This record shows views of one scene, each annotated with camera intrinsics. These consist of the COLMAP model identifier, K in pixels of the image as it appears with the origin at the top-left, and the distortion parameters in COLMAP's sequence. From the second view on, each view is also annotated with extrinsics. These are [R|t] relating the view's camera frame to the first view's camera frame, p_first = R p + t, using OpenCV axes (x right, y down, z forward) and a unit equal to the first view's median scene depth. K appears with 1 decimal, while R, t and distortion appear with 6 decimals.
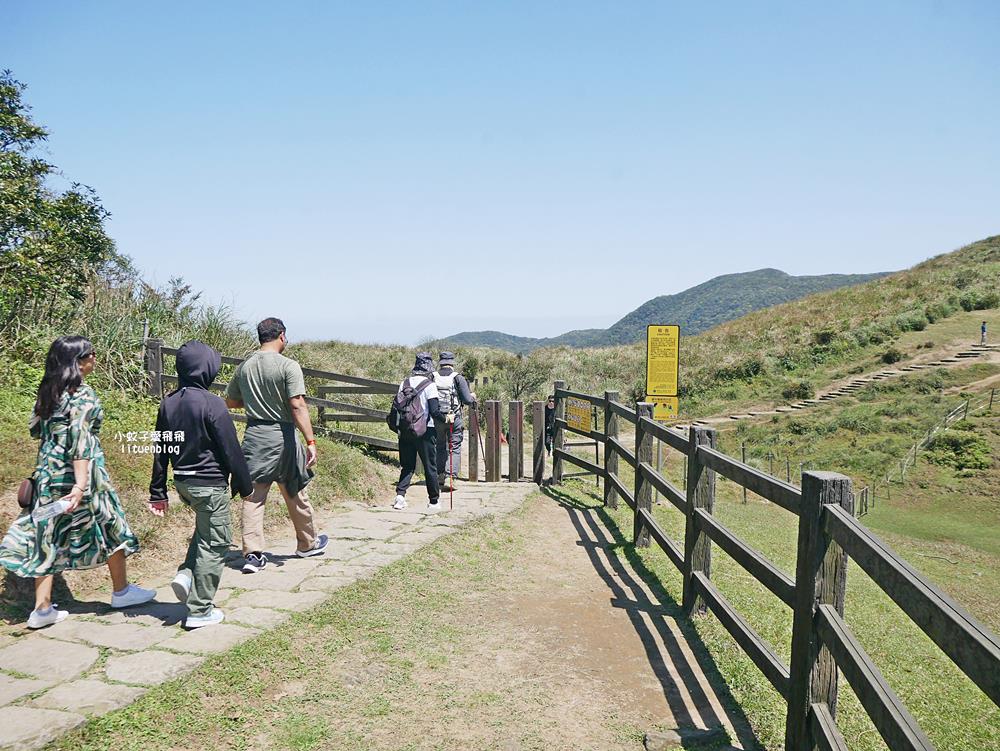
lens RADIAL K [[848.6, 0, 495.6], [0, 848.6, 380.5], [0, 0, 1]] dist [-0.054870, 0.036261]
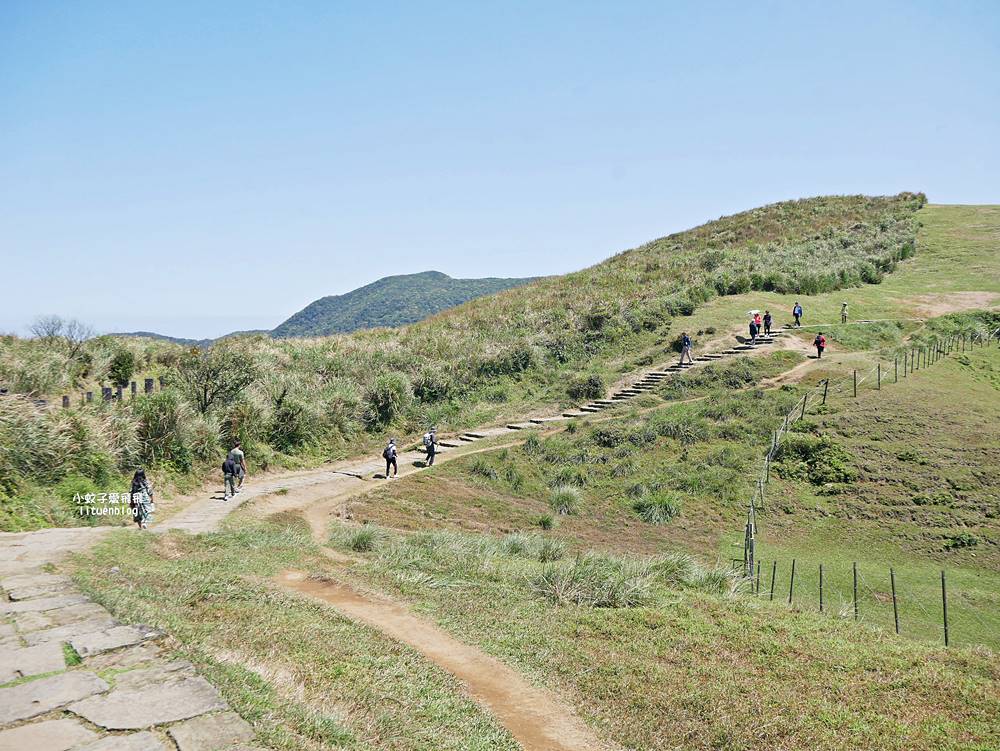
lens RADIAL K [[848.6, 0, 504.2], [0, 848.6, 370.4], [0, 0, 1]] dist [-0.054870, 0.036261]
pose [[0.920889, -0.017179, 0.389446, -0.011191], [0.022529, 0.999704, -0.009175, 0.001310], [-0.389173, 0.017223, 0.921004, 0.300170]]
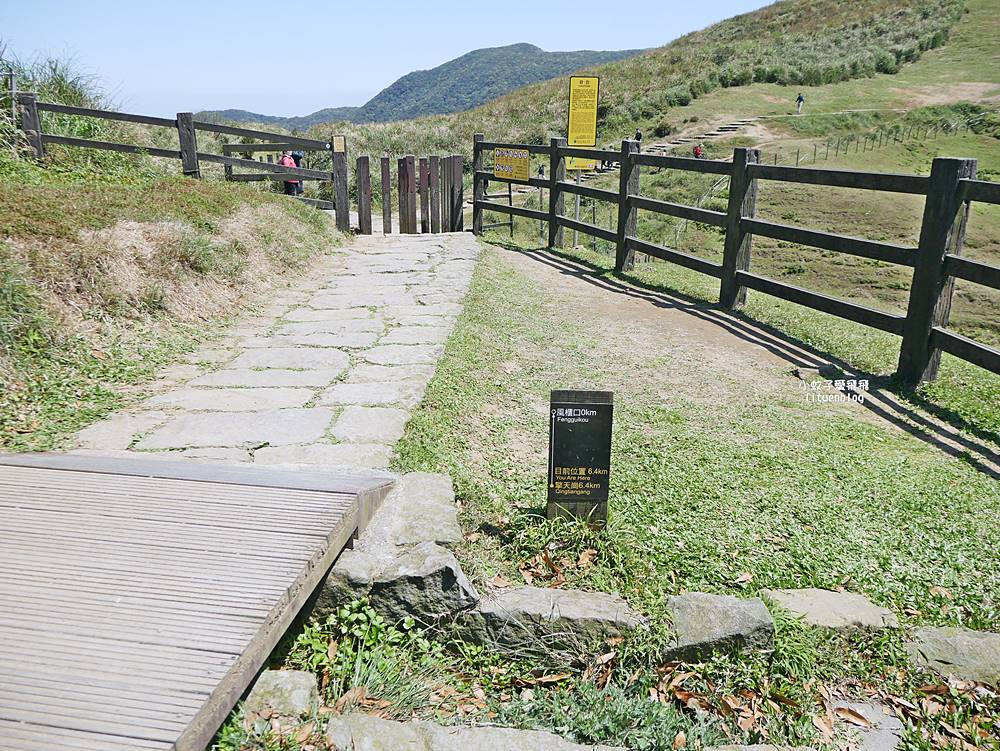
lens RADIAL K [[848.6, 0, 501.1], [0, 848.6, 385.3], [0, 0, 1]] dist [-0.054870, 0.036261]
pose [[0.958561, -0.084655, 0.272017, -0.039645], [0.012422, 0.966342, 0.256962, 0.006326], [-0.284615, -0.242935, 0.927349, -0.006320]]
